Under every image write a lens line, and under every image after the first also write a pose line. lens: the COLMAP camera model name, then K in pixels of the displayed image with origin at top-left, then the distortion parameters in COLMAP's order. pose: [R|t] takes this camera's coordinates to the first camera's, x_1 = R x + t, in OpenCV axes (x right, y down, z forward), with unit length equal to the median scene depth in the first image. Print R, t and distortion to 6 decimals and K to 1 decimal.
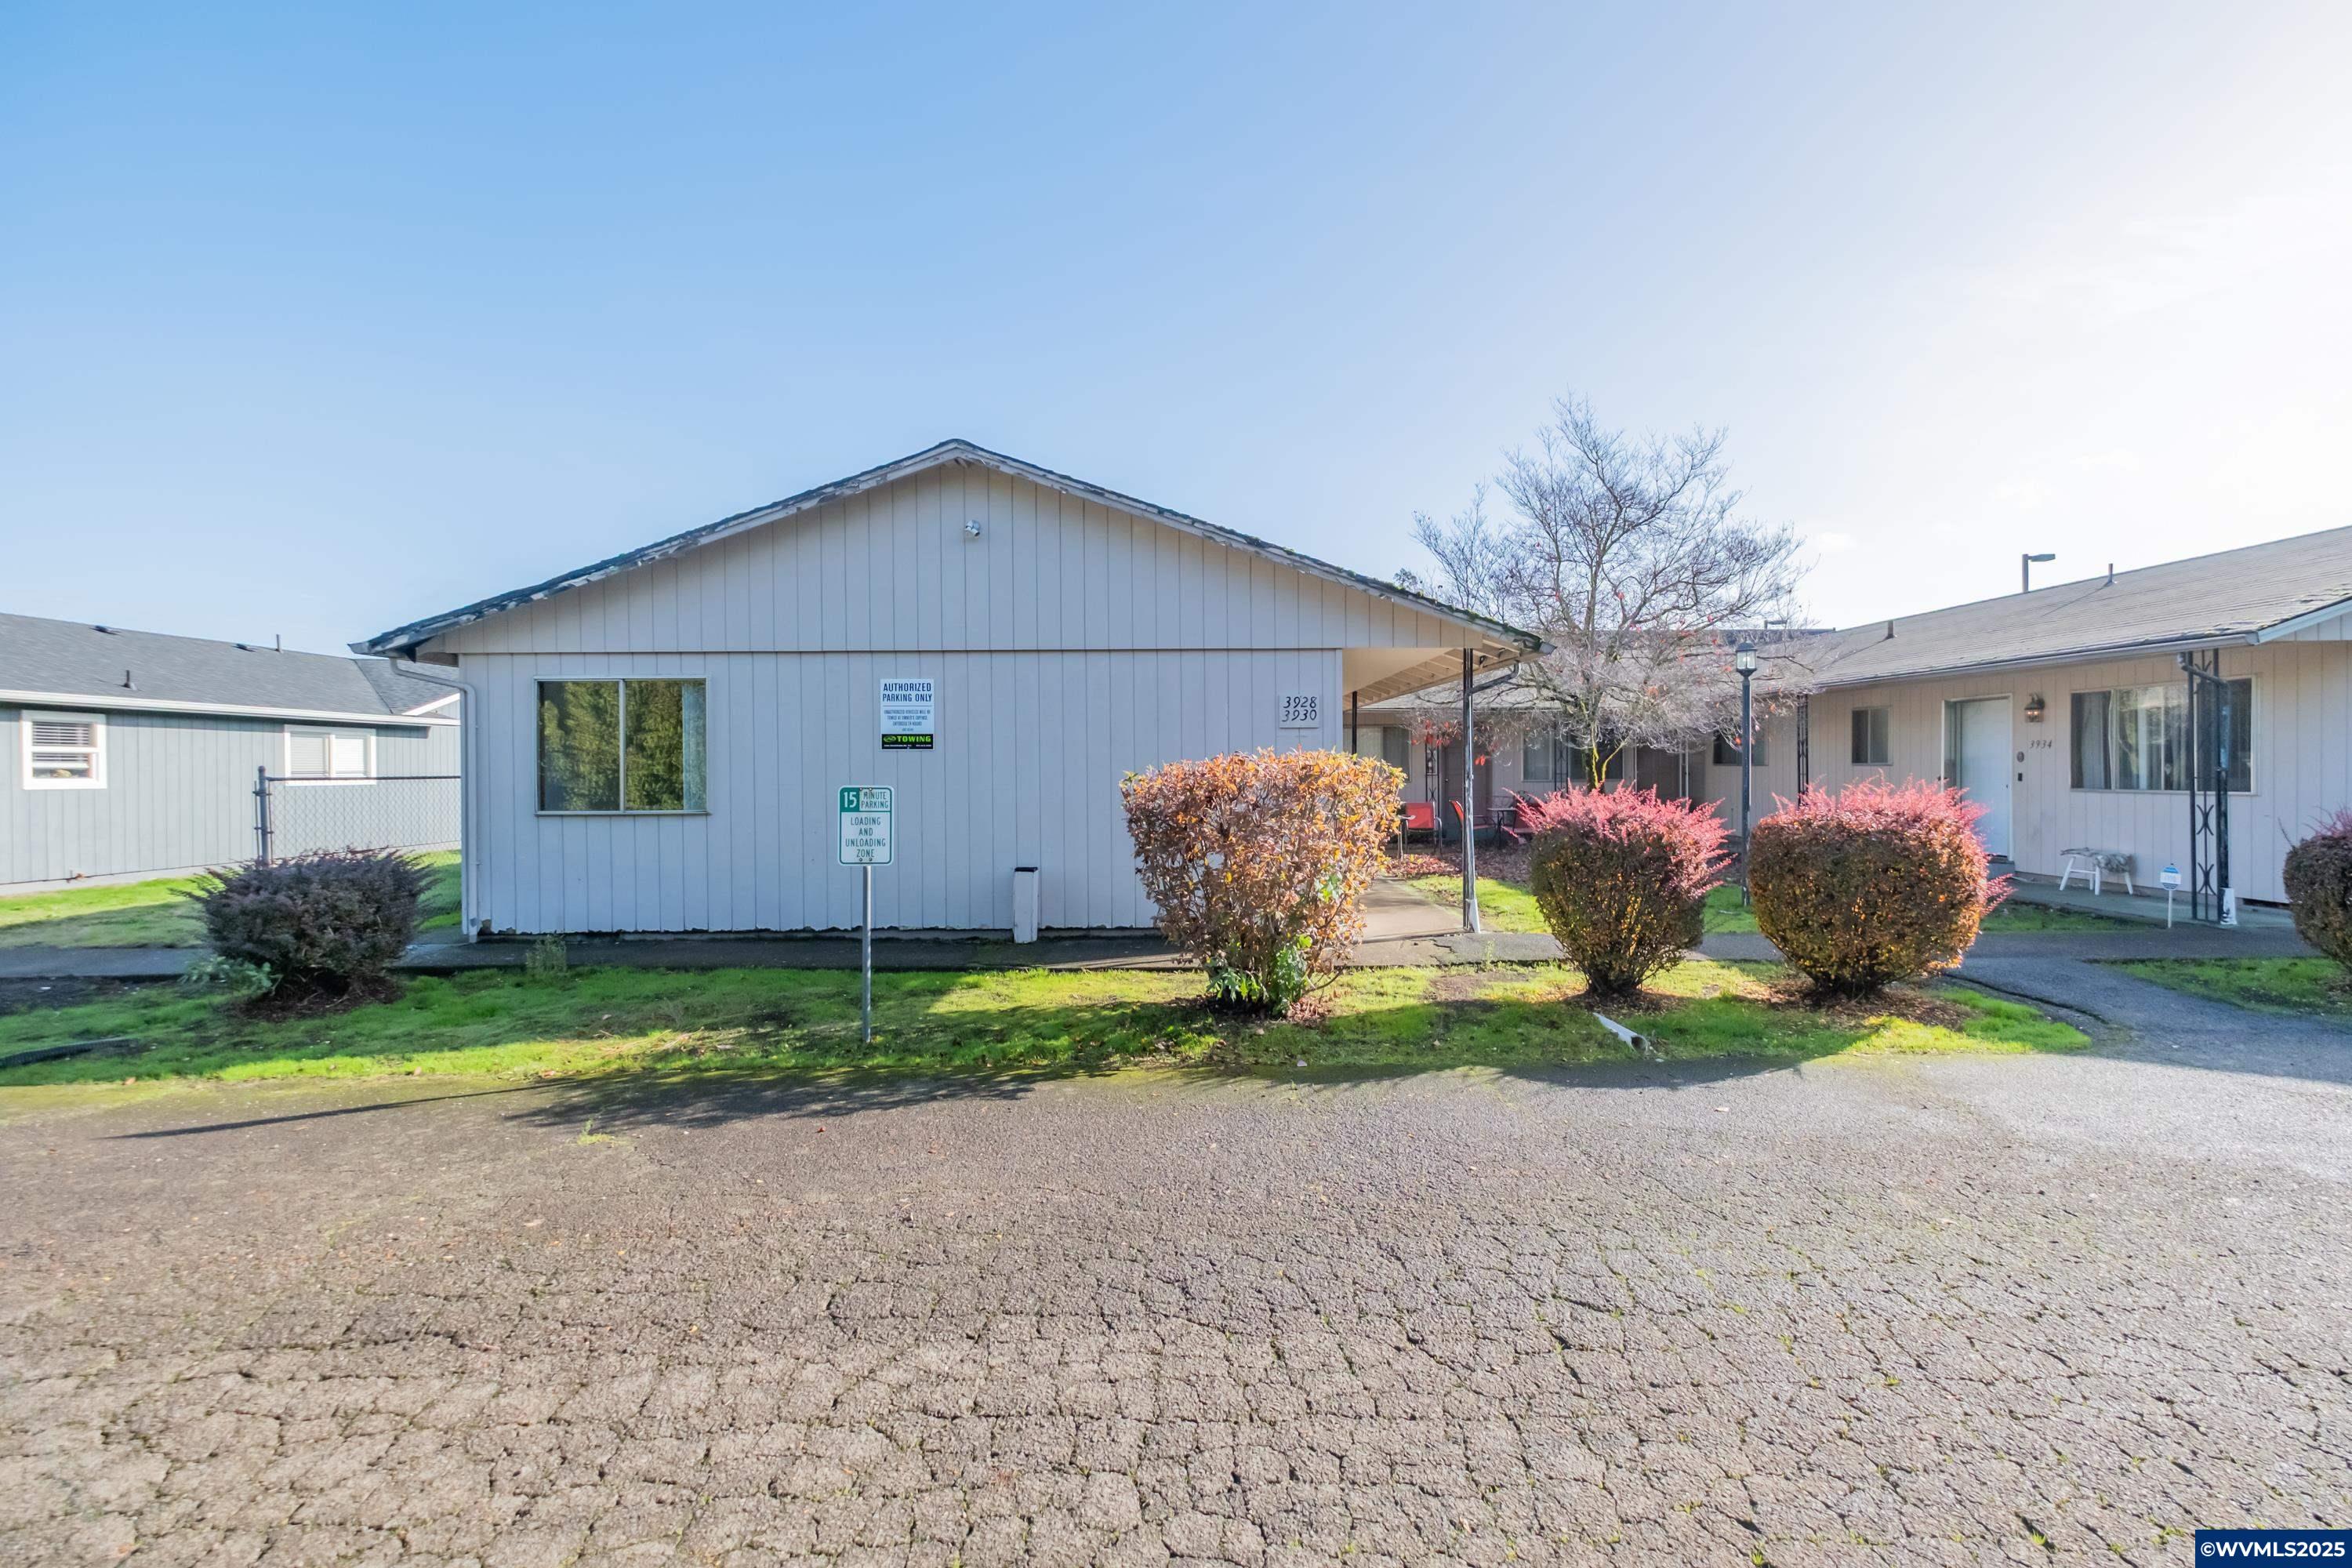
lens RADIAL K [[1022.2, 0, 1190.4], [0, 1022.2, 791.5], [0, 0, 1]] dist [0.005285, -0.005404]
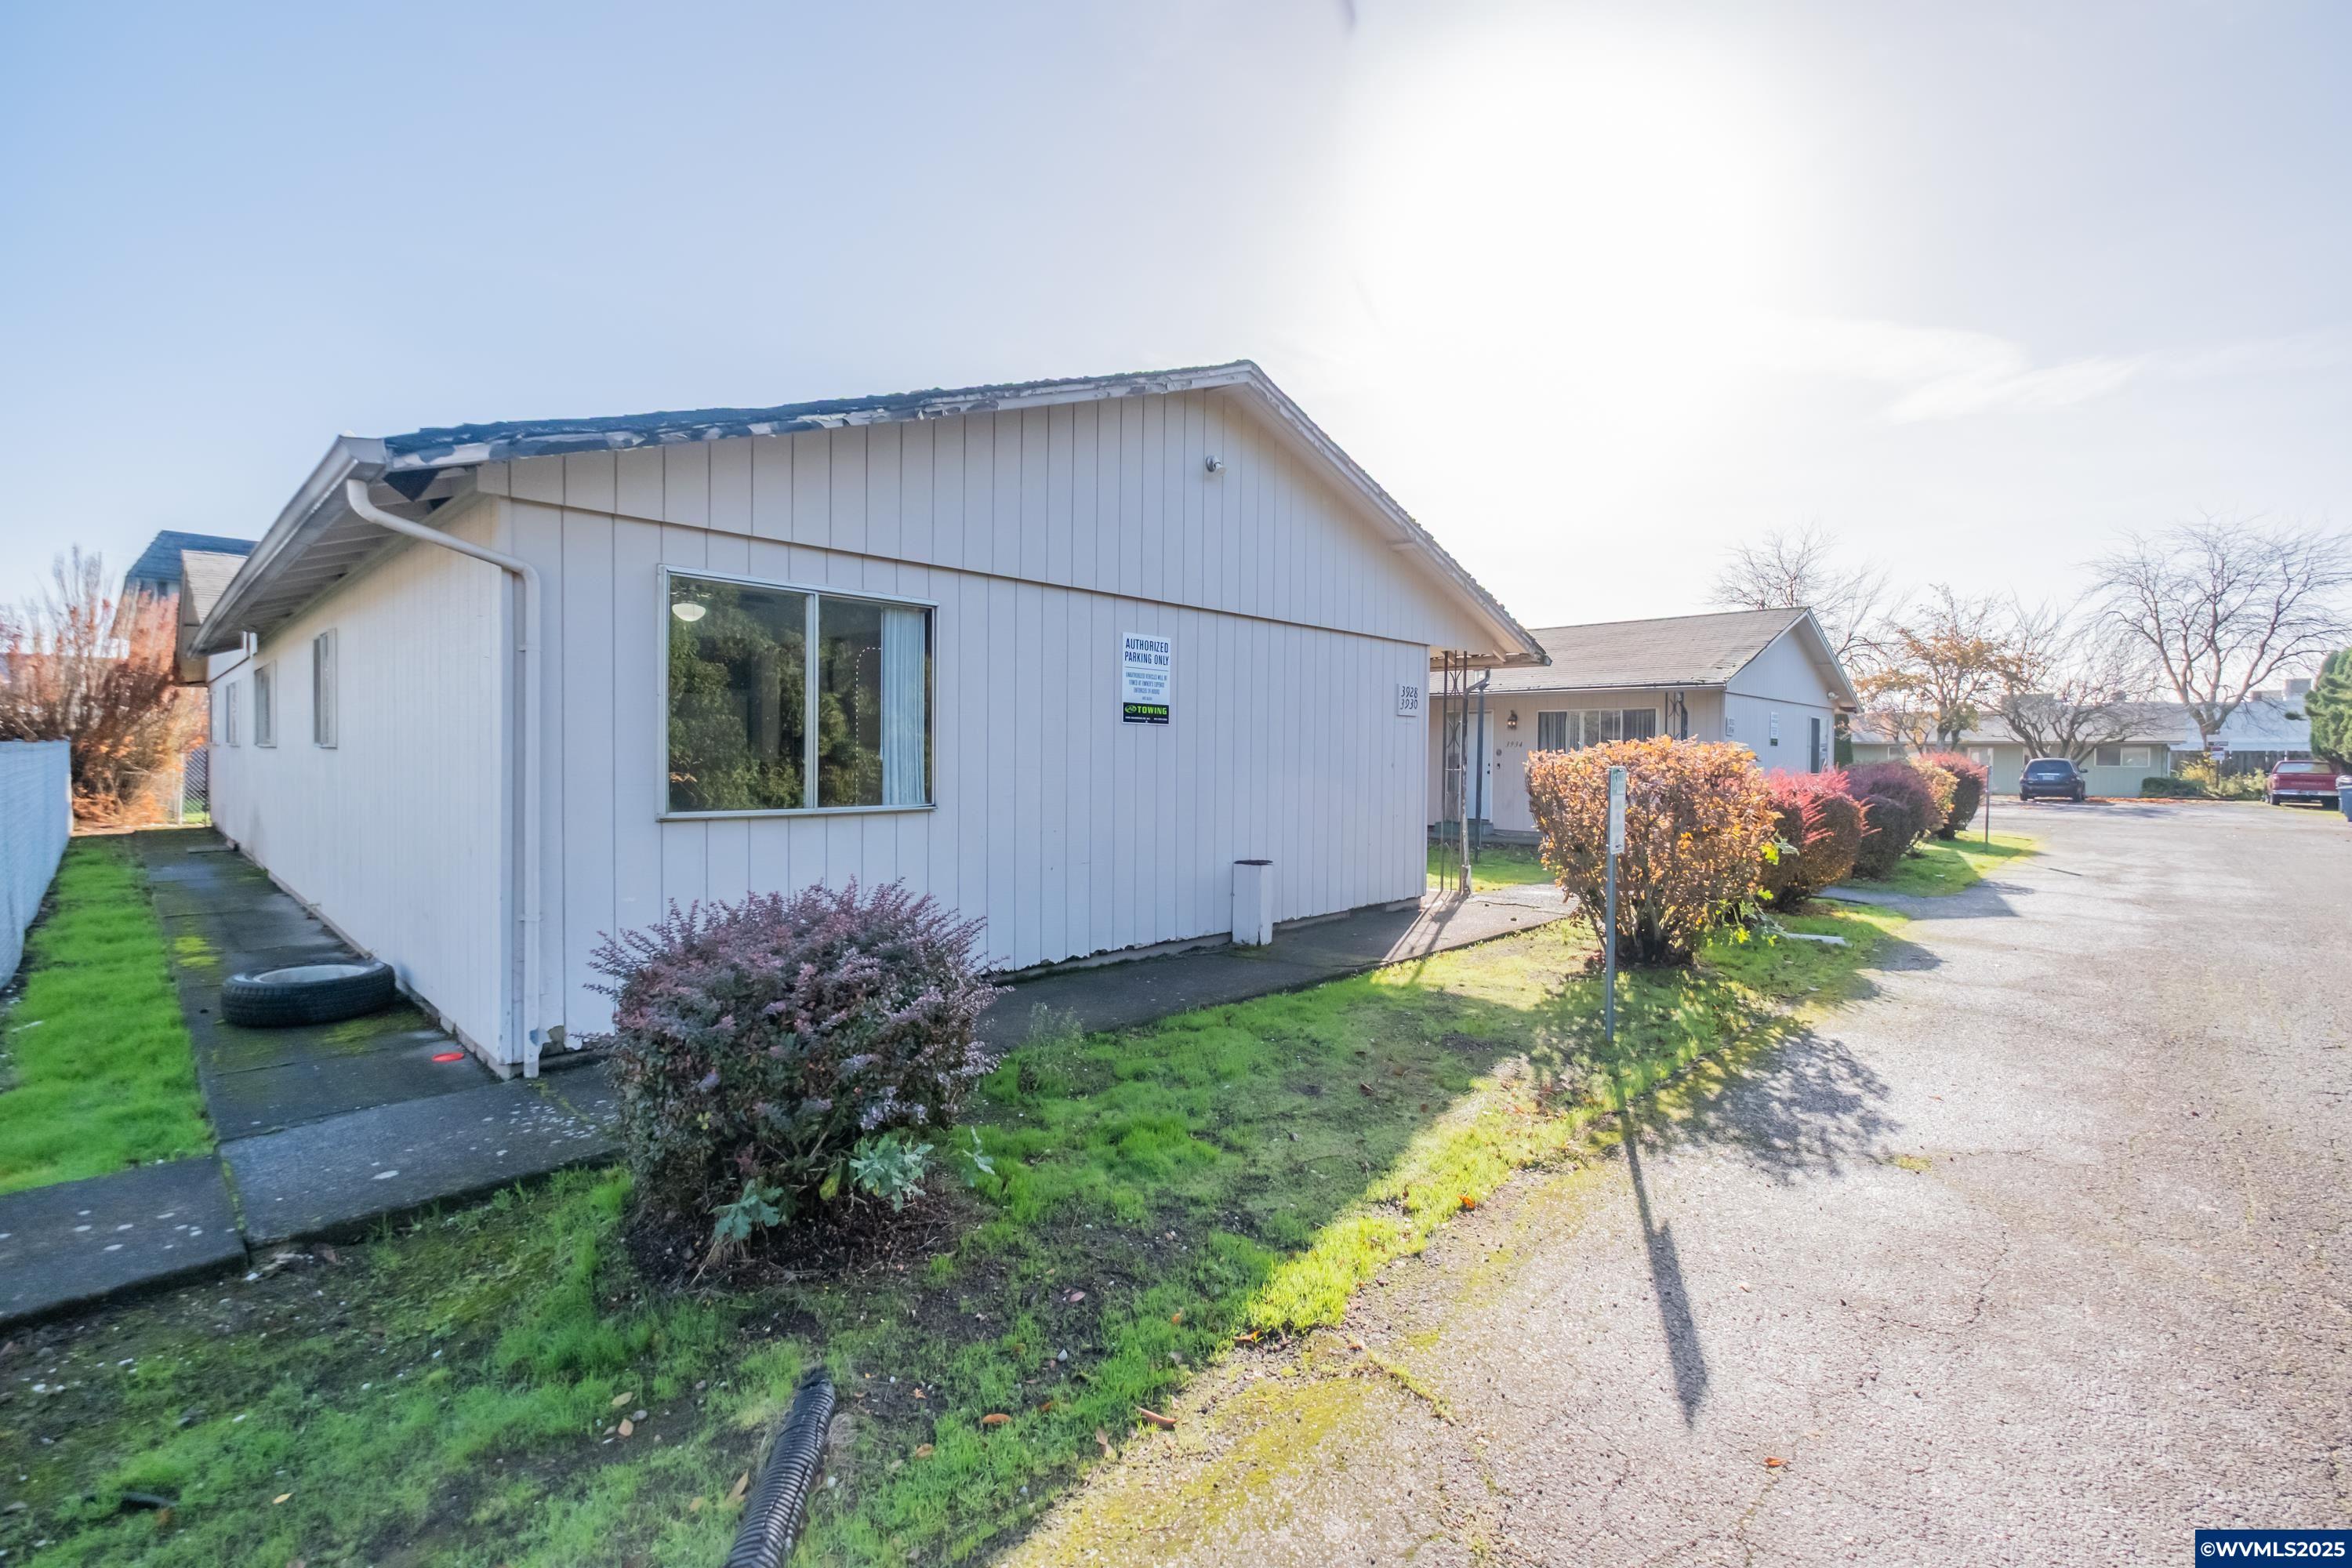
lens RADIAL K [[1022.2, 0, 1186.0], [0, 1022.2, 784.9], [0, 0, 1]] dist [0.005285, -0.005404]
pose [[0.701524, -0.007497, 0.712606, -0.834507], [0.003546, 0.999969, 0.007030, 0.001809], [-0.712637, -0.002405, 0.701529, 0.418135]]
